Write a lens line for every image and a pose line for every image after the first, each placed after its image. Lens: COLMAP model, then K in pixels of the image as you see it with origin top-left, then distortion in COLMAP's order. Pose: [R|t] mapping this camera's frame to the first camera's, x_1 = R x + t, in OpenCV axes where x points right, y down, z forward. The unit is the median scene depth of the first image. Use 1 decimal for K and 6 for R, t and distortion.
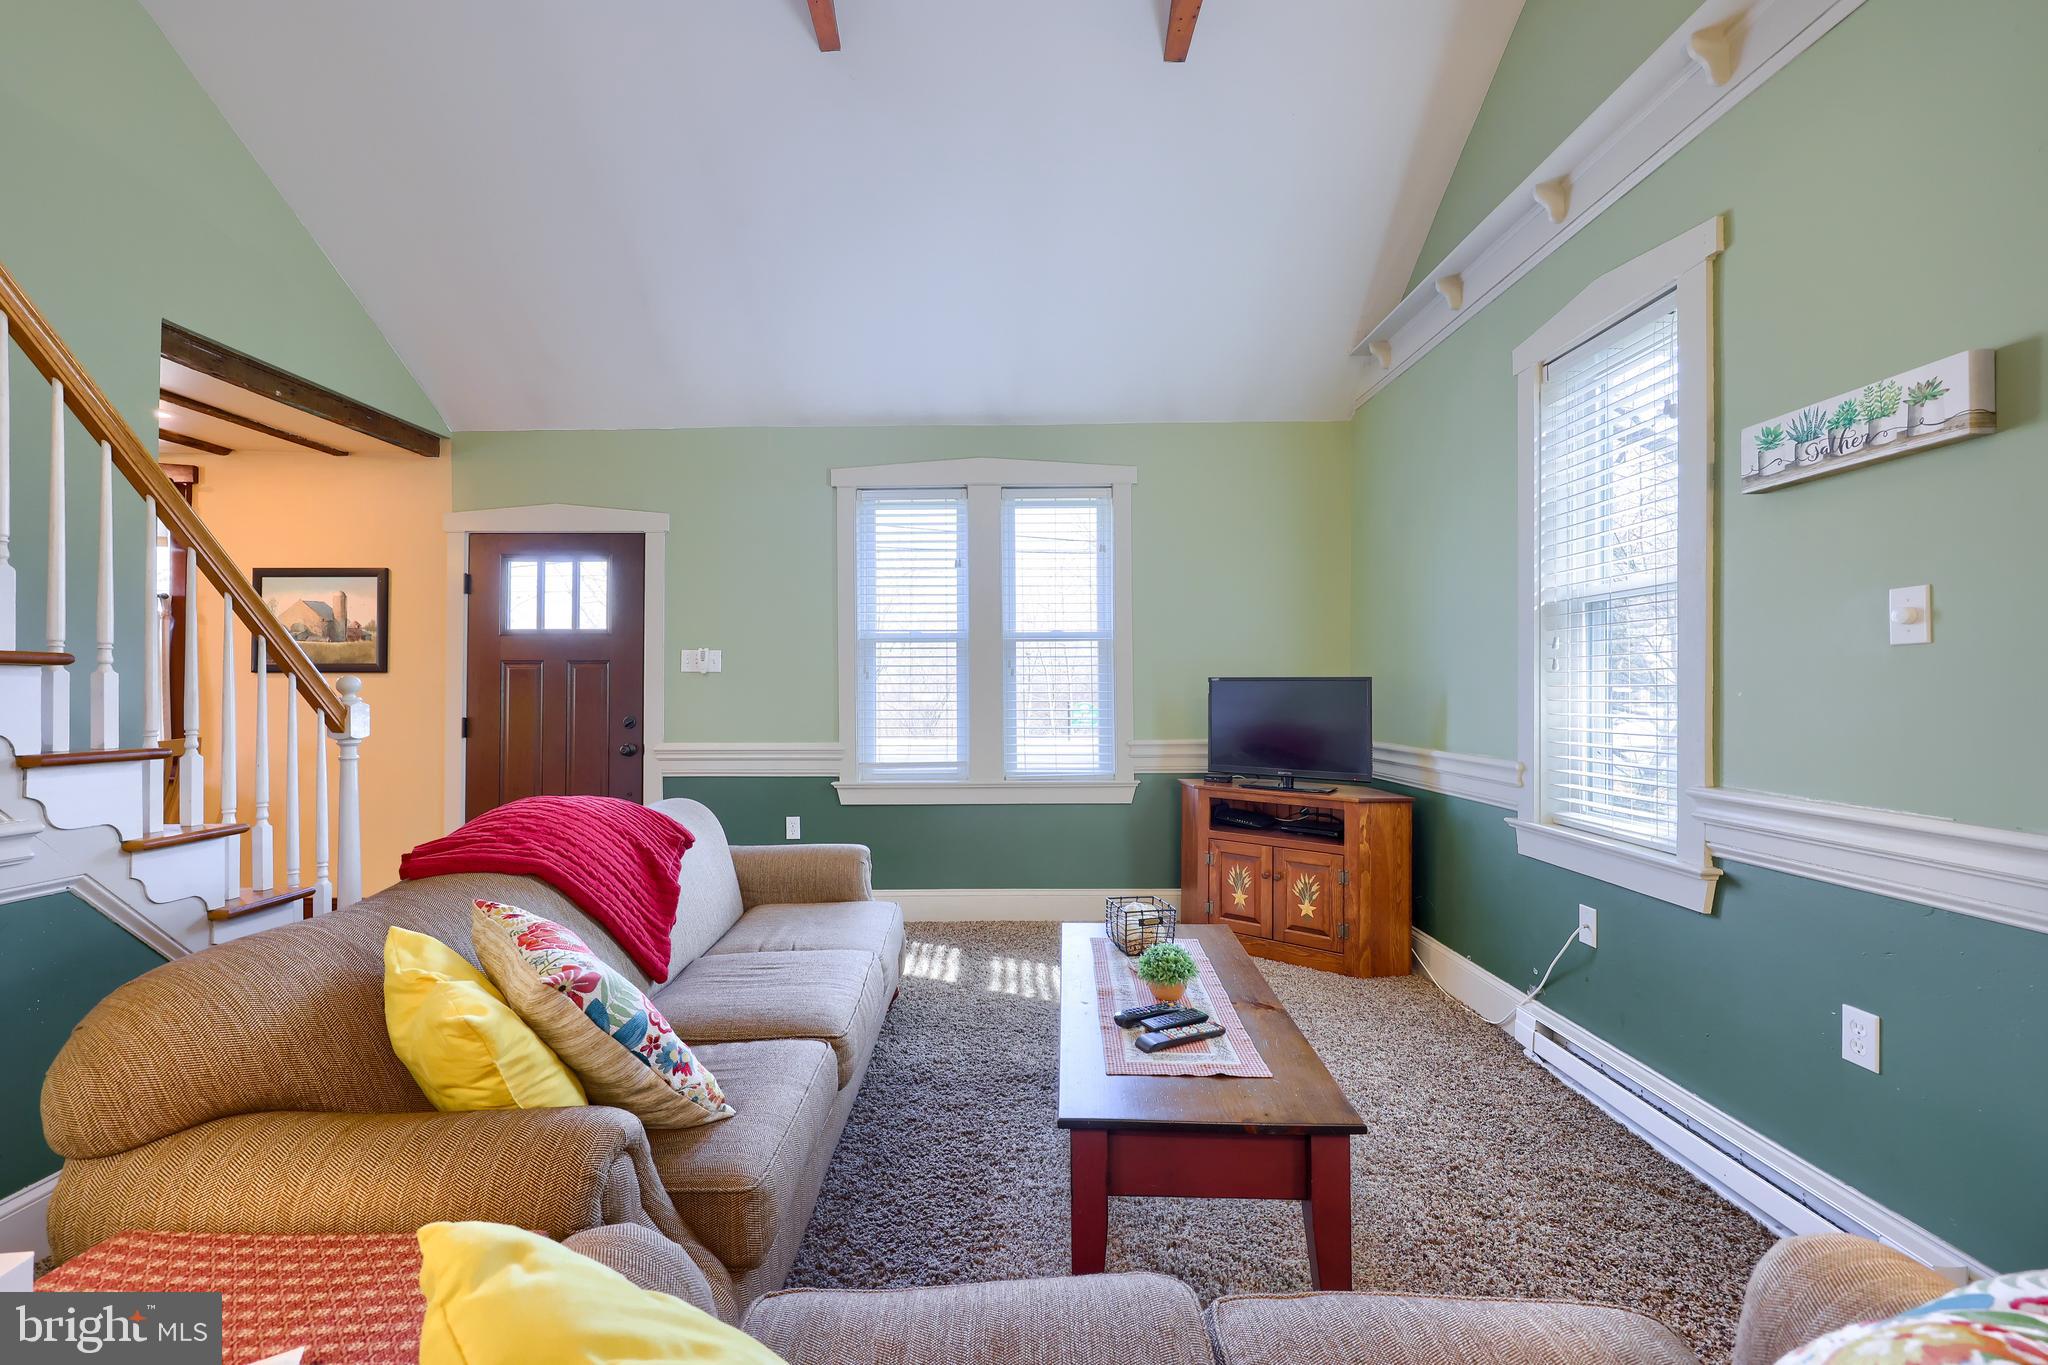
lens RADIAL K [[823.6, 0, 1023.2], [0, 823.6, 681.3], [0, 0, 1]] dist [0.000813, -0.000015]
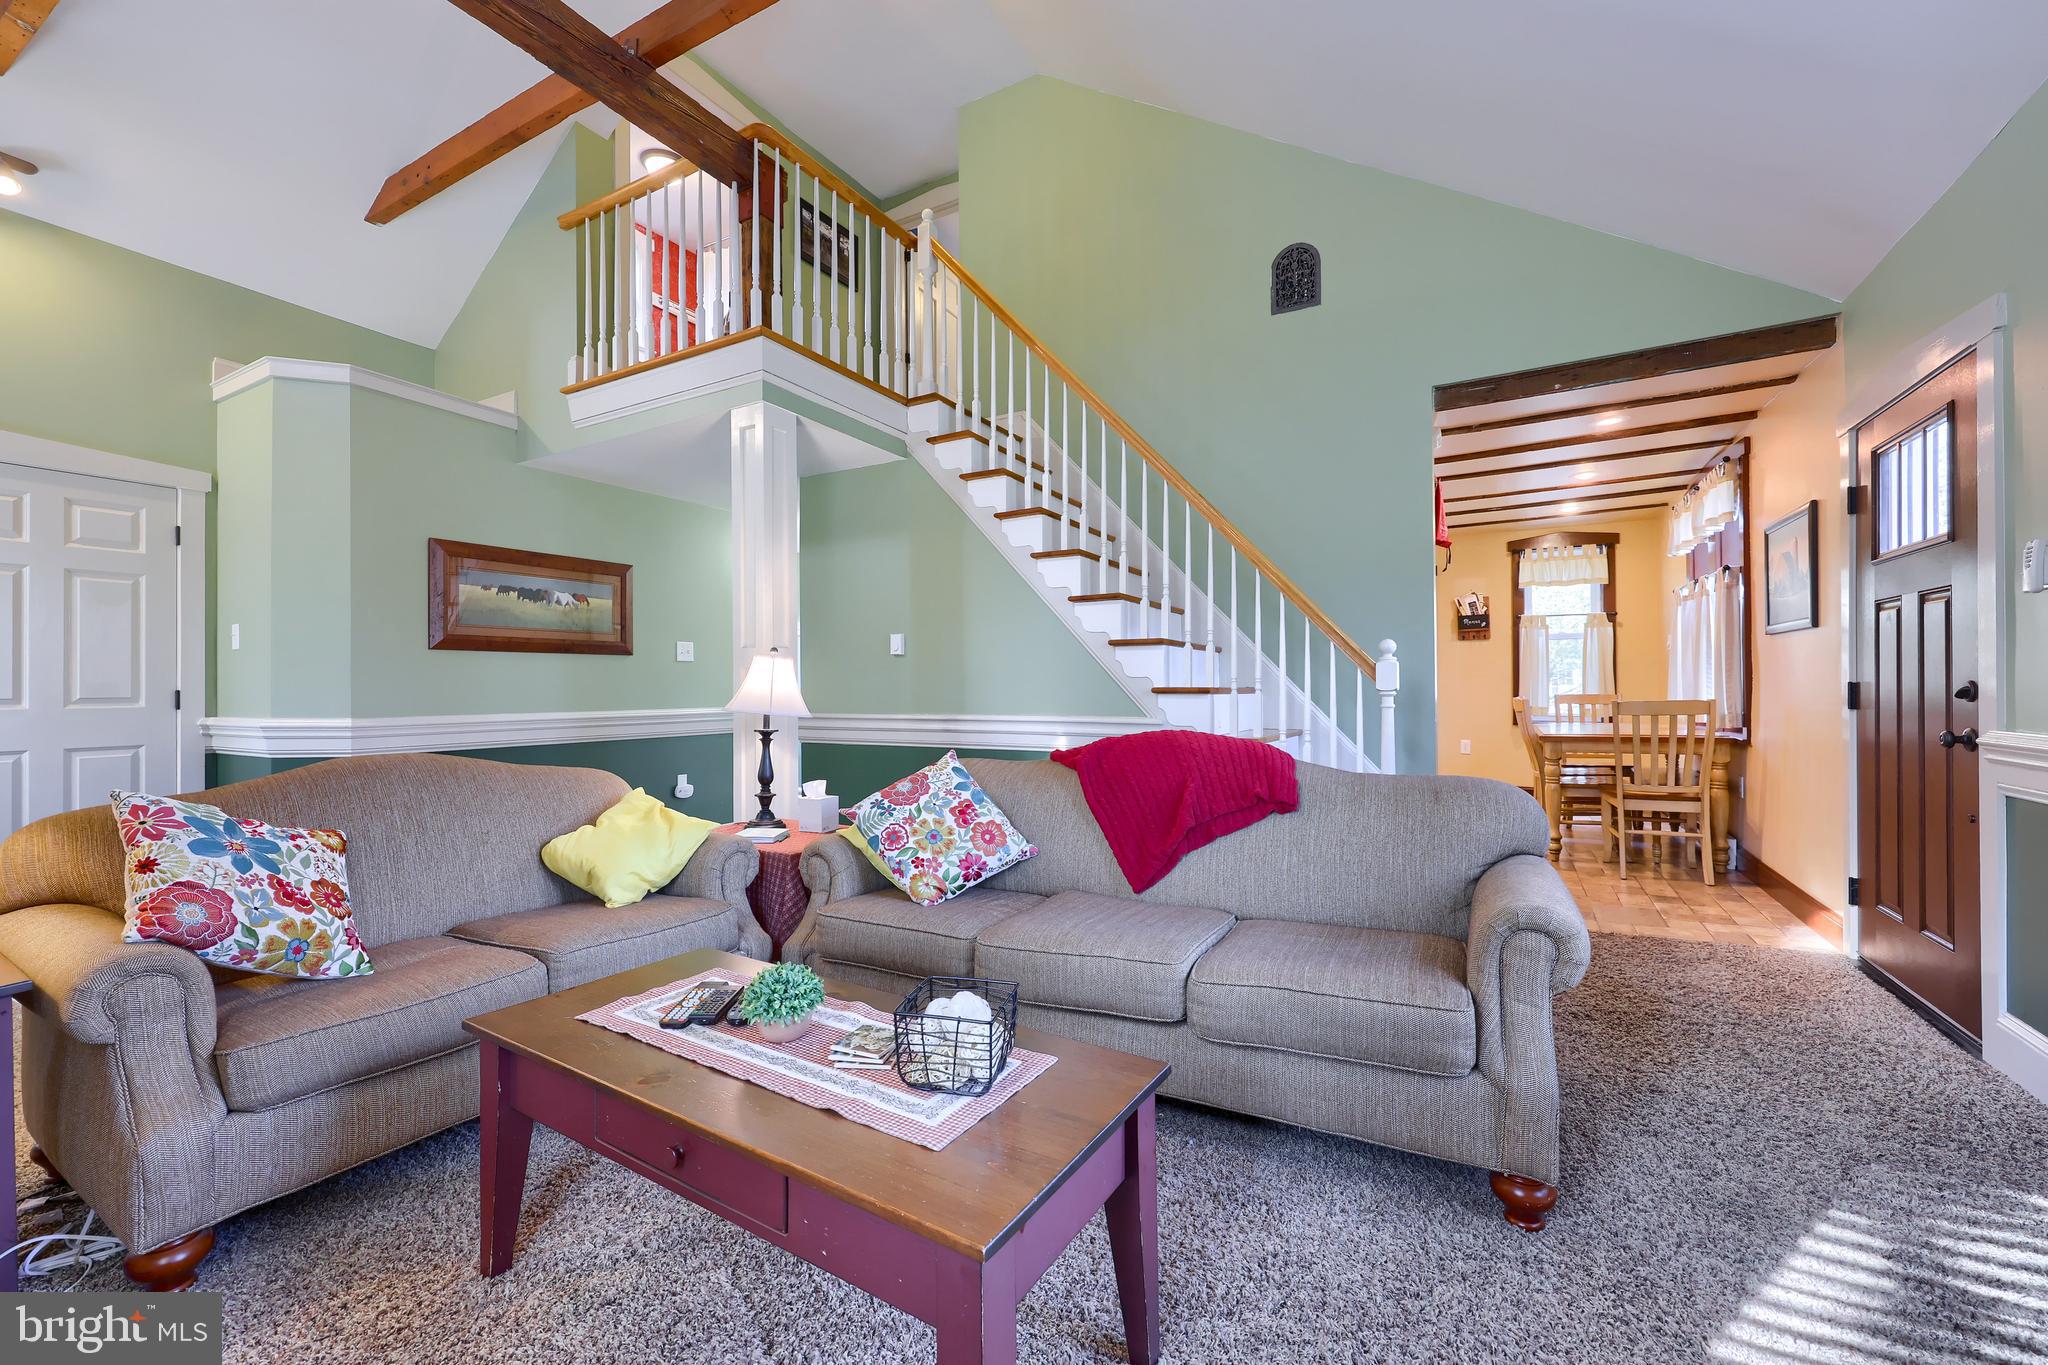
lens RADIAL K [[823.6, 0, 1023.2], [0, 823.6, 681.3], [0, 0, 1]] dist [0.000813, -0.000015]
pose [[-0.486443, 0.002884, -0.873707, 0.337896], [0.020141, 0.999766, -0.007914, 0.035449], [0.873480, -0.021447, -0.486388, 0.725758]]
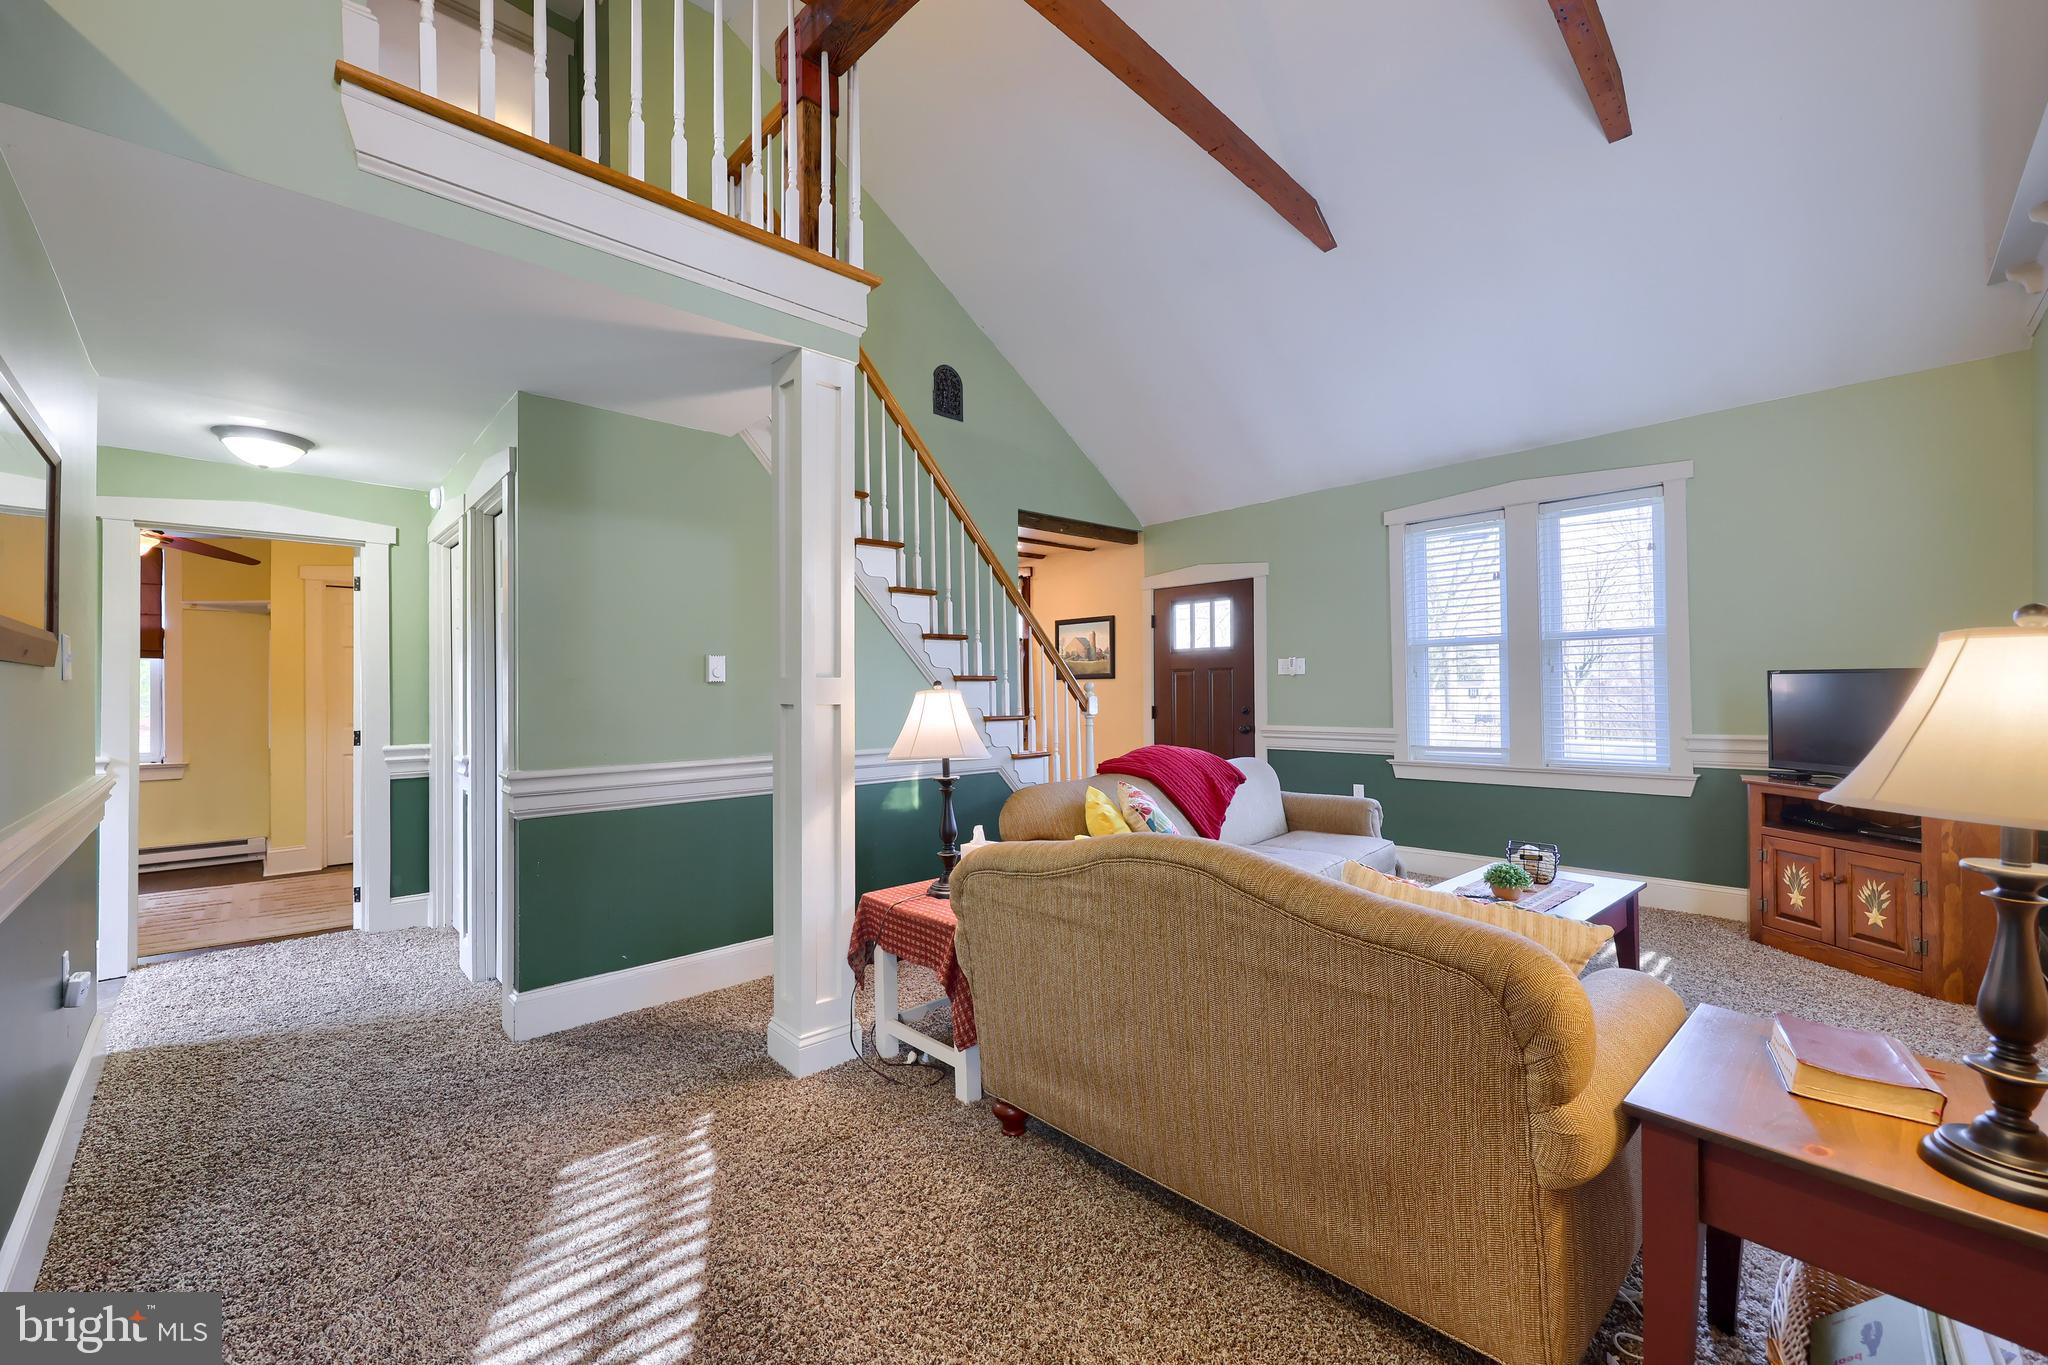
lens RADIAL K [[823.6, 0, 1023.2], [0, 823.6, 681.3], [0, 0, 1]] dist [0.000813, -0.000015]
pose [[0.695394, -0.012958, -0.718512, 0.291595], [0.016661, 0.999859, -0.001906, -0.004836], [0.718436, -0.010646, 0.695512, -0.285436]]
